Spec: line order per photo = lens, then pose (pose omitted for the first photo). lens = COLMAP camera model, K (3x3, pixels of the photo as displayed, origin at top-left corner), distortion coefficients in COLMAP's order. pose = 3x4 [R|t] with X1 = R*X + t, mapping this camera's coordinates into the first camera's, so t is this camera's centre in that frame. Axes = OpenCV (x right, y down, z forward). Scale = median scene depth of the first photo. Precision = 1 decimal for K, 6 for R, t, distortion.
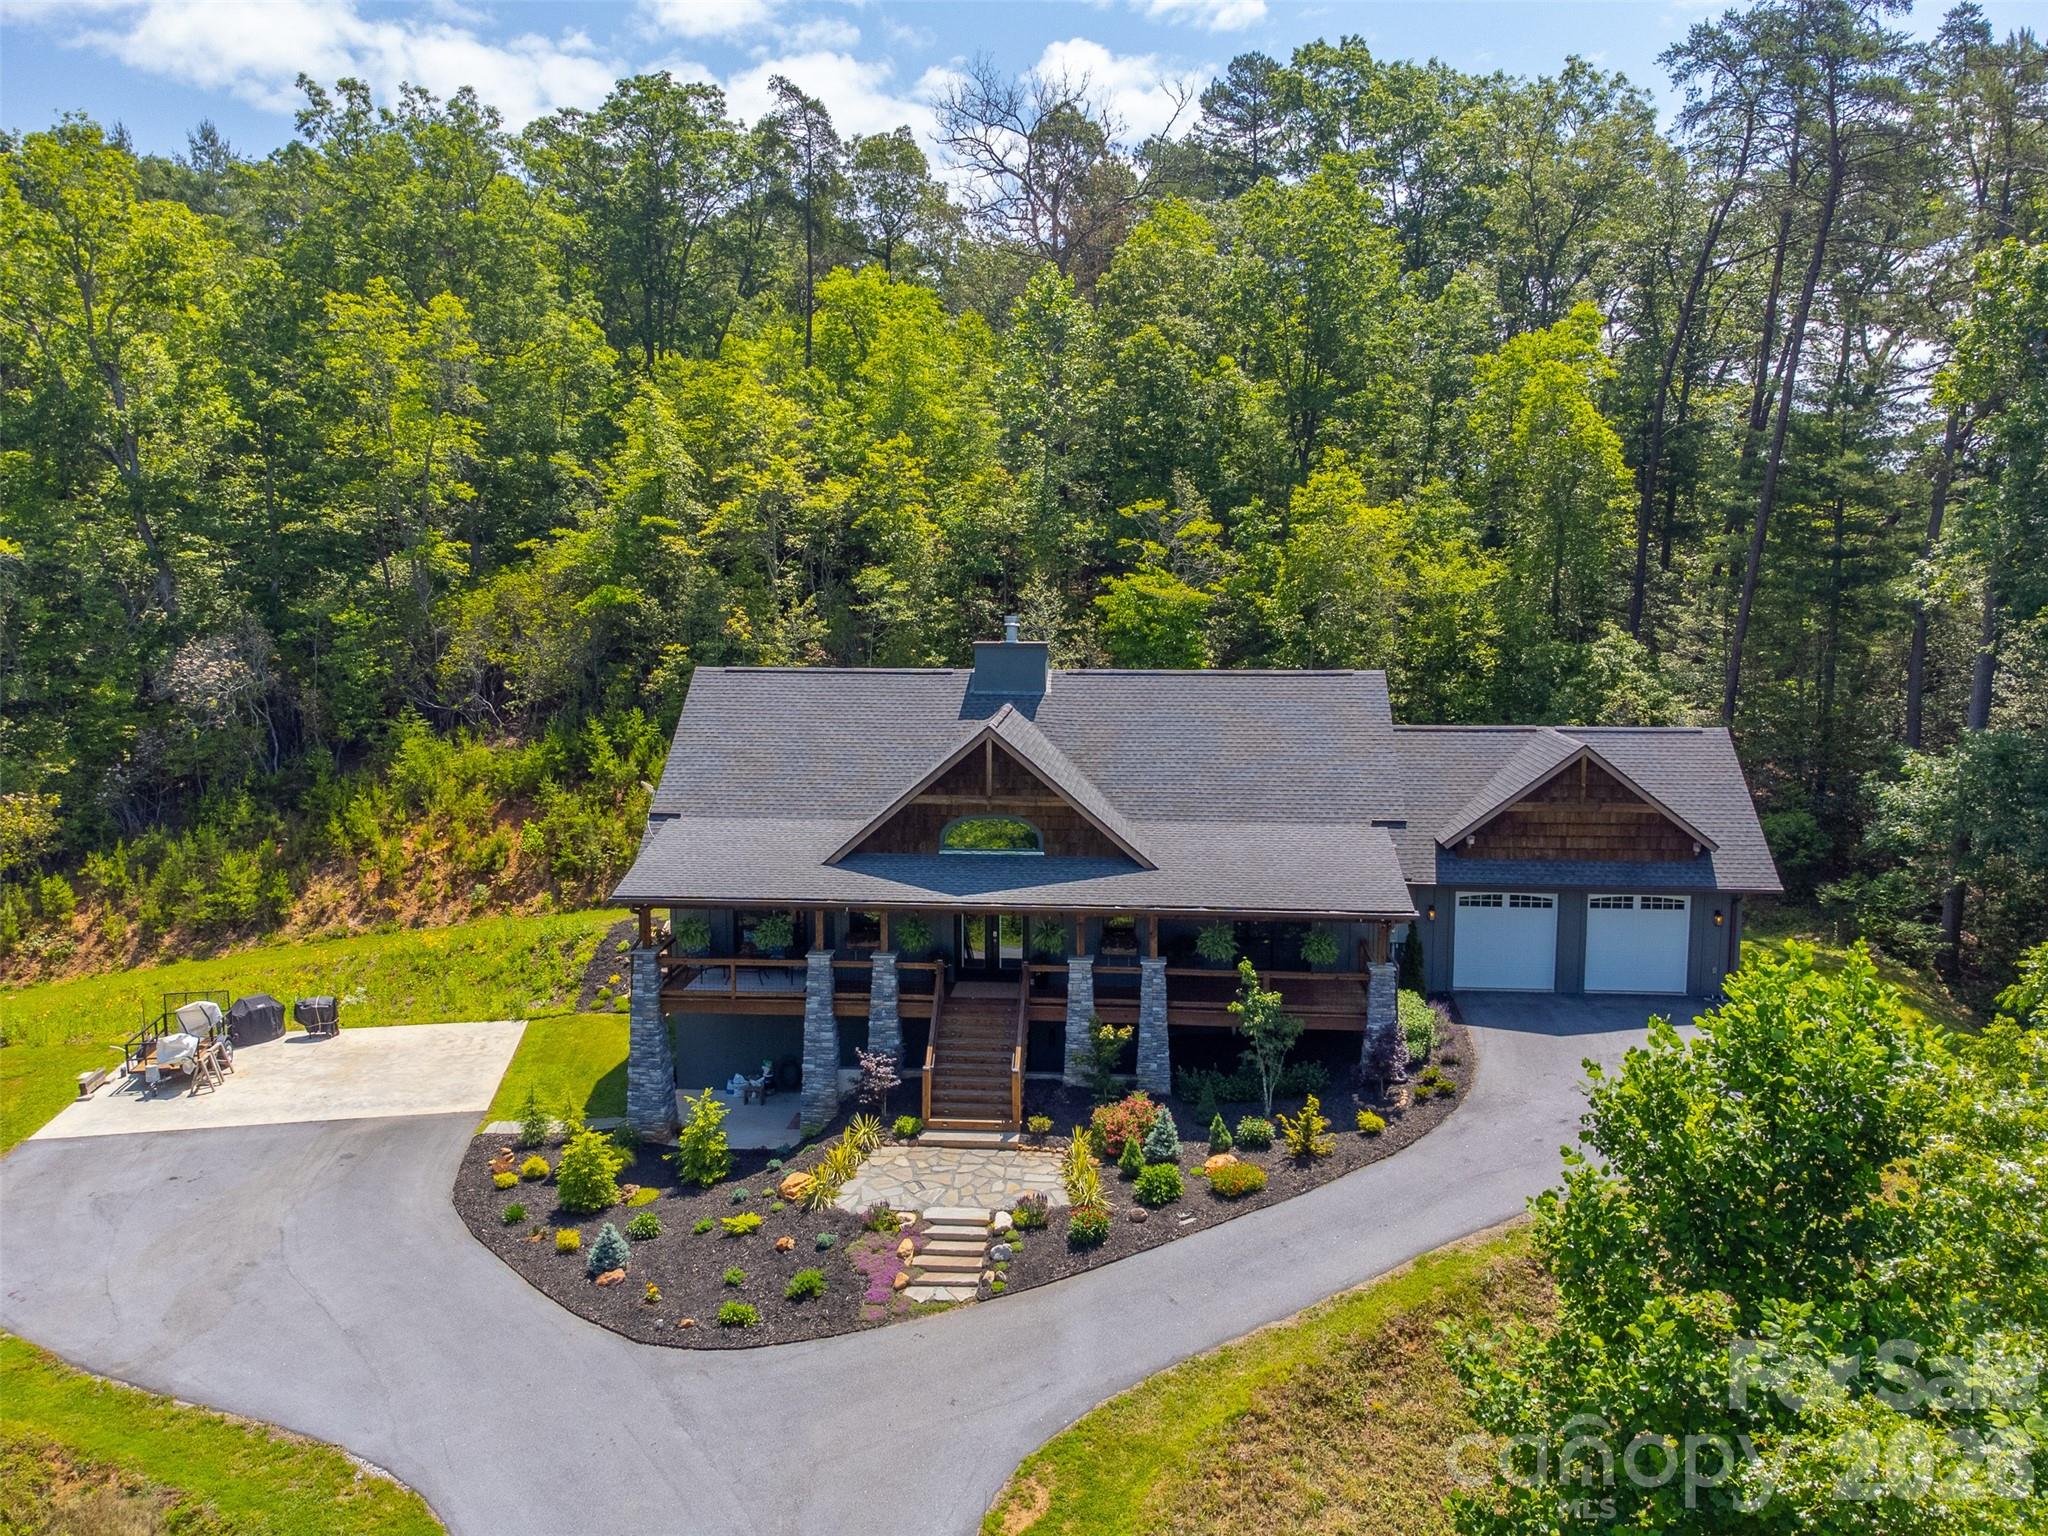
lens RADIAL K [[1508.7, 0, 1024.0], [0, 1508.7, 768.0], [0, 0, 1]] dist [0.035548, -0.002327]
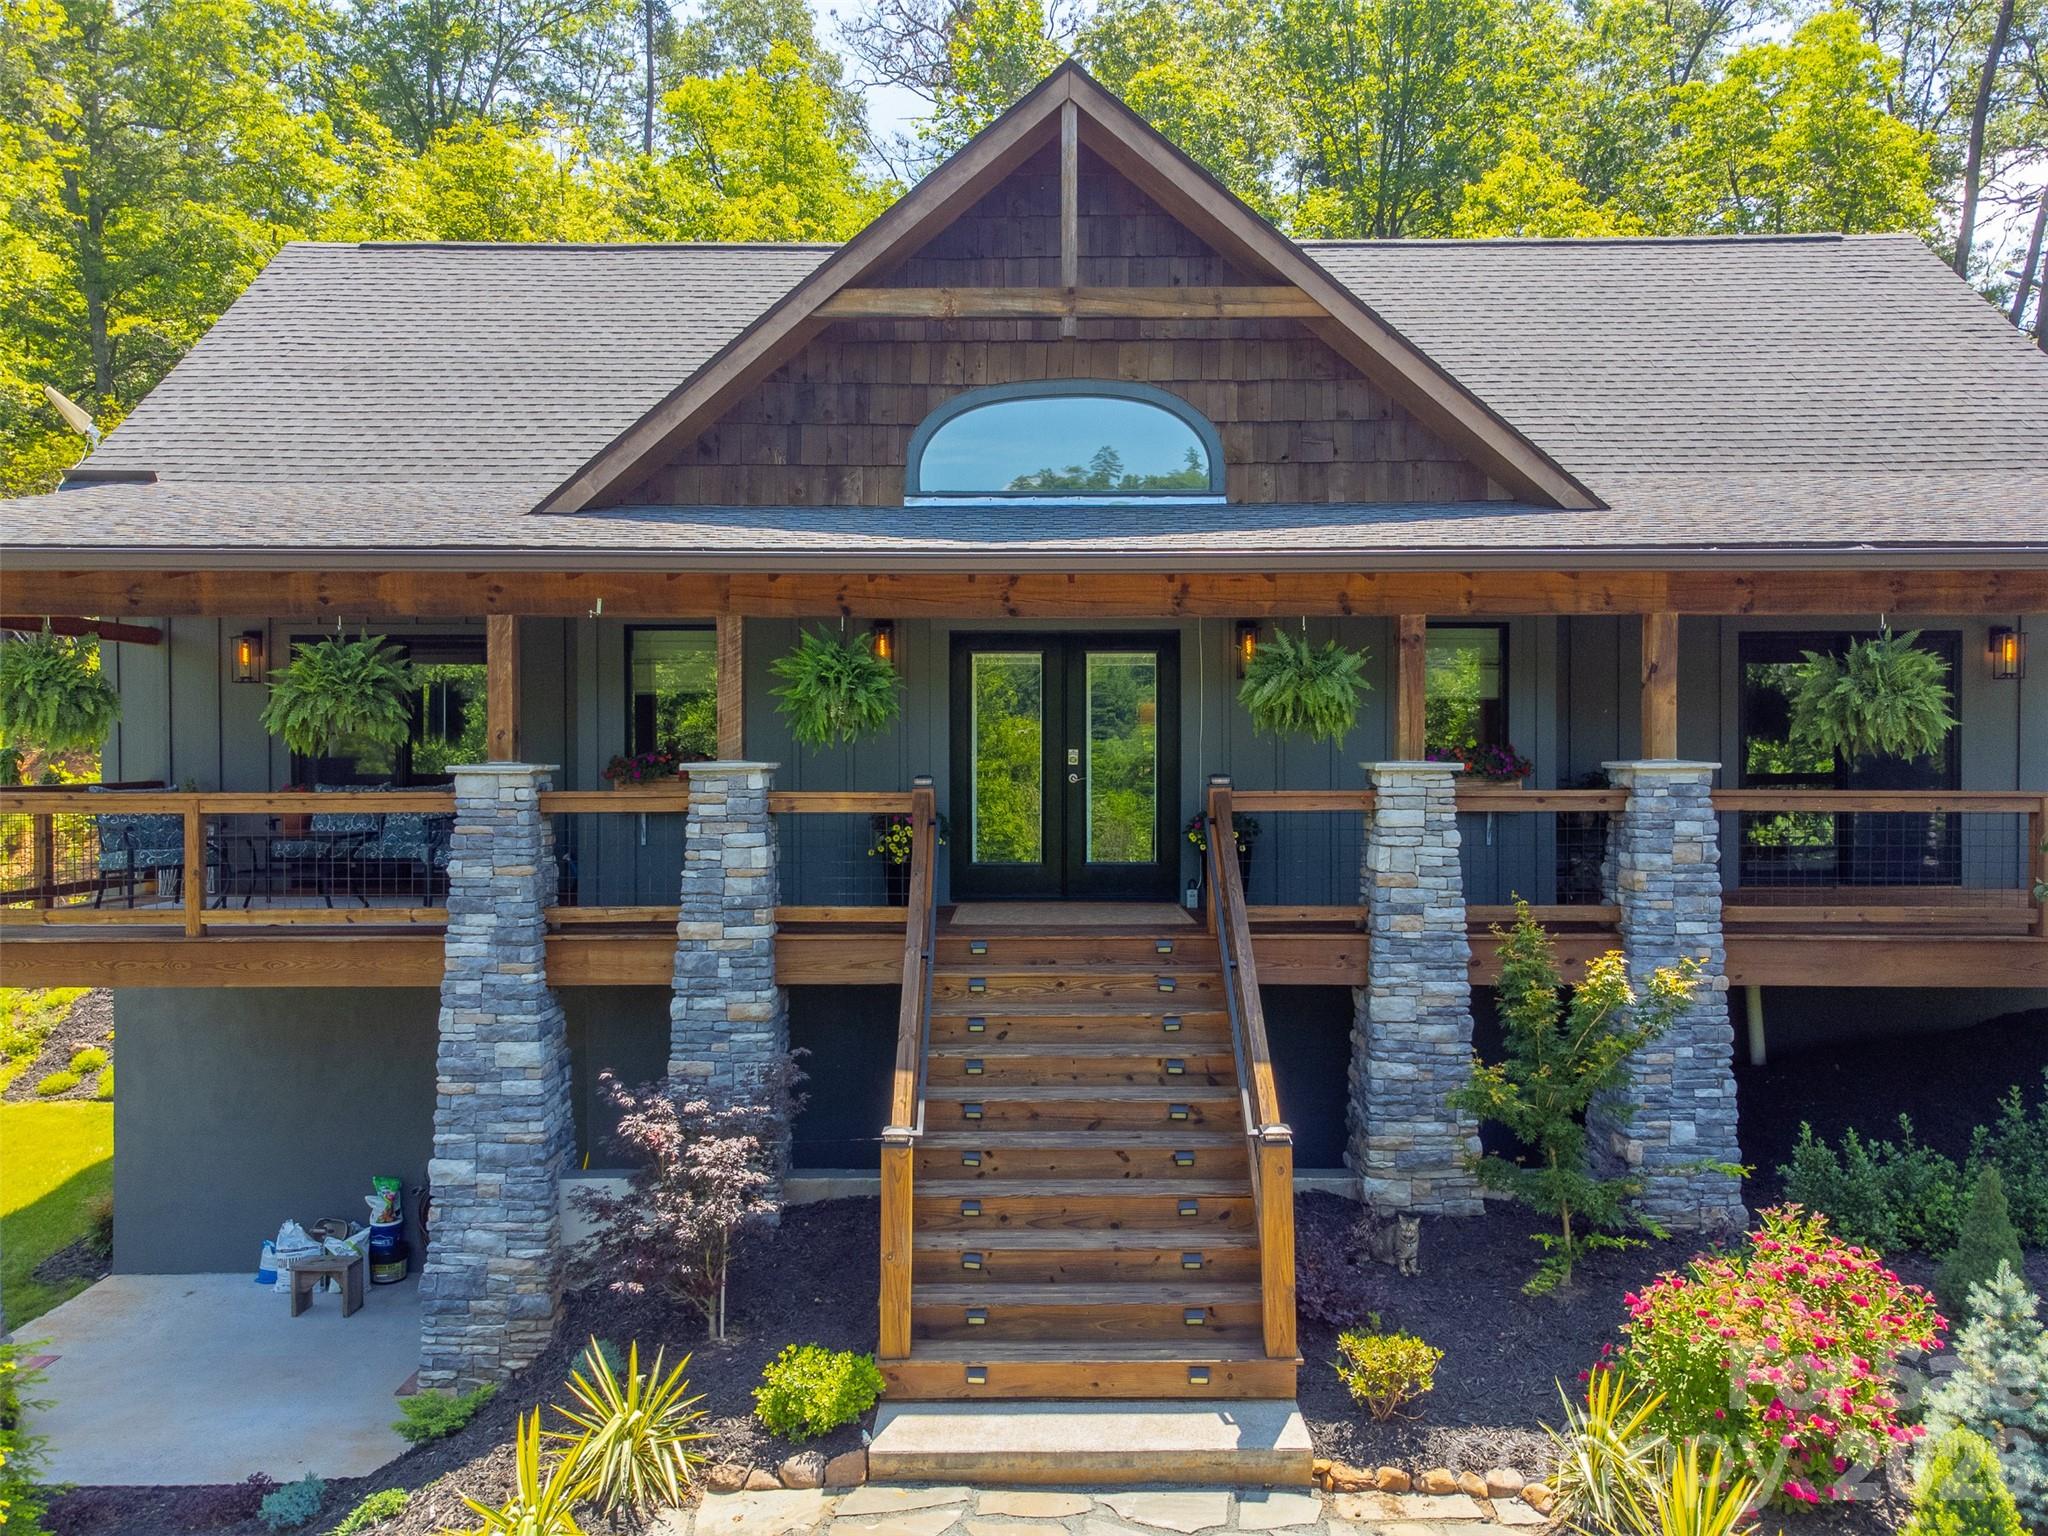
lens RADIAL K [[1548.0, 0, 1024.0], [0, 1548.0, 768.0], [0, 0, 1]] dist [0.003644, -0.002095]
pose [[0.996677, -0.001496, 0.081441, -0.061163], [0.010798, 0.993434, -0.113898, 0.160566], [-0.080736, 0.114399, 0.990149, 0.712433]]
